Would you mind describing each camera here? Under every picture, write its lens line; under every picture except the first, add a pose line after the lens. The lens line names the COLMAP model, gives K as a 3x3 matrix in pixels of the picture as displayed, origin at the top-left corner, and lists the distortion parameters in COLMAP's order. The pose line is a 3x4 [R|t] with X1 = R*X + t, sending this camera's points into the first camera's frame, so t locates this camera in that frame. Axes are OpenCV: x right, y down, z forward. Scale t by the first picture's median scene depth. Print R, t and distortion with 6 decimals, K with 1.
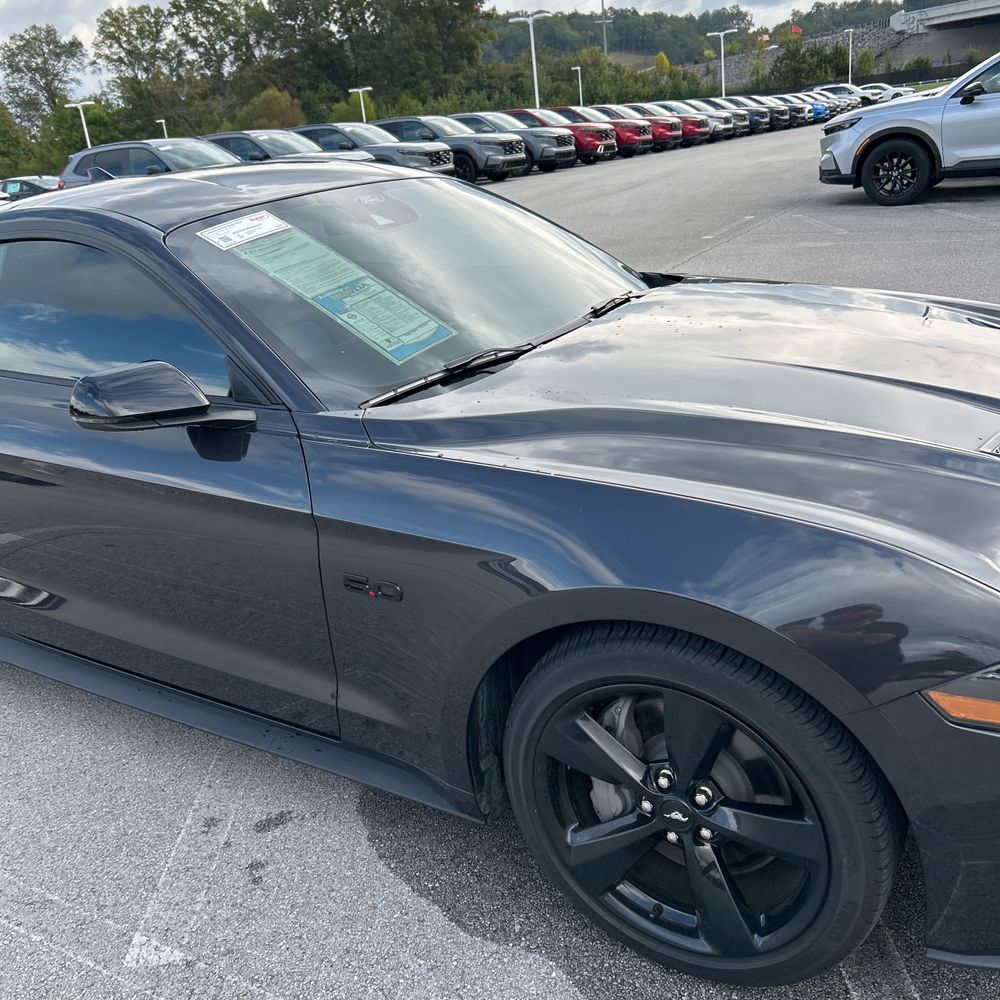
lens RADIAL K [[1005.9, 0, 500.6], [0, 1005.9, 504.3], [0, 0, 1]] dist [0.017003, -0.005700]
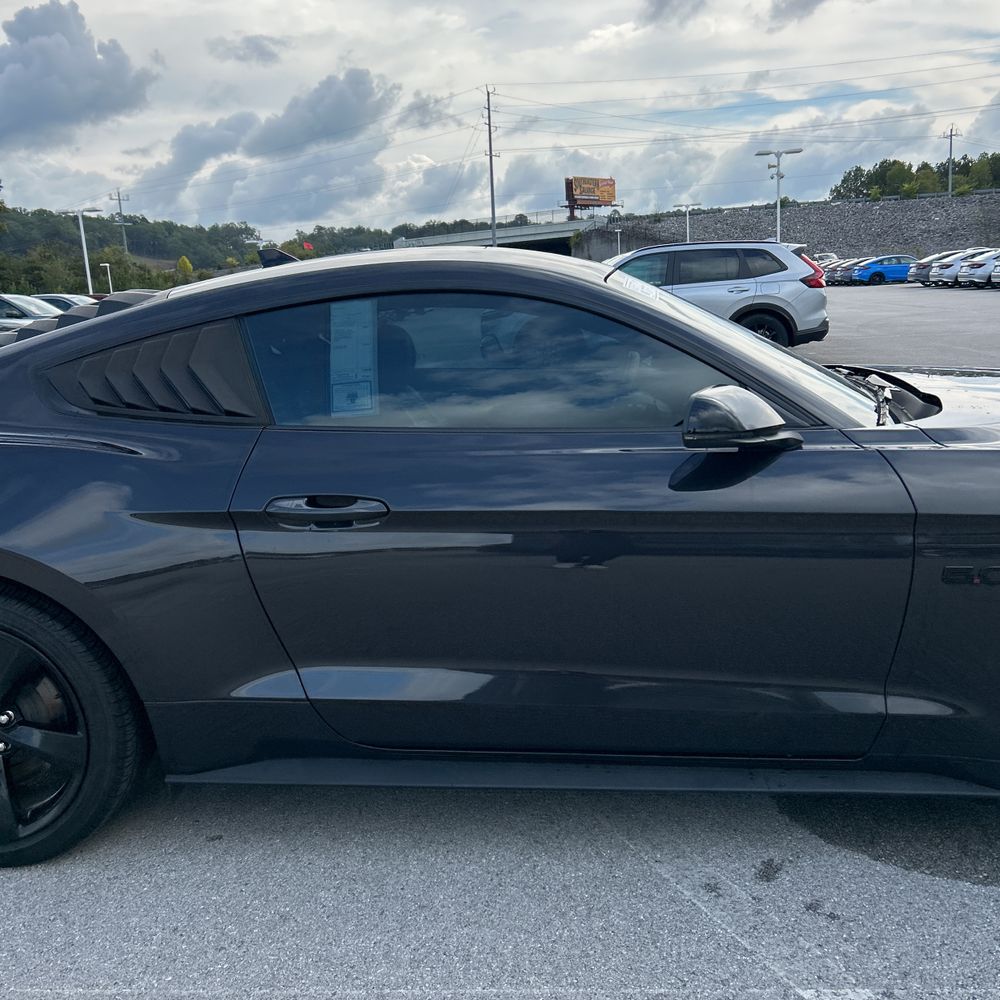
lens RADIAL K [[1005.9, 0, 500.6], [0, 1005.9, 504.3], [0, 0, 1]] dist [0.017003, -0.005700]
pose [[0.890847, -0.043737, 0.452194, -0.835233], [0.128198, 0.979105, -0.157856, 0.089377], [-0.435841, 0.198595, 0.877840, 0.194046]]
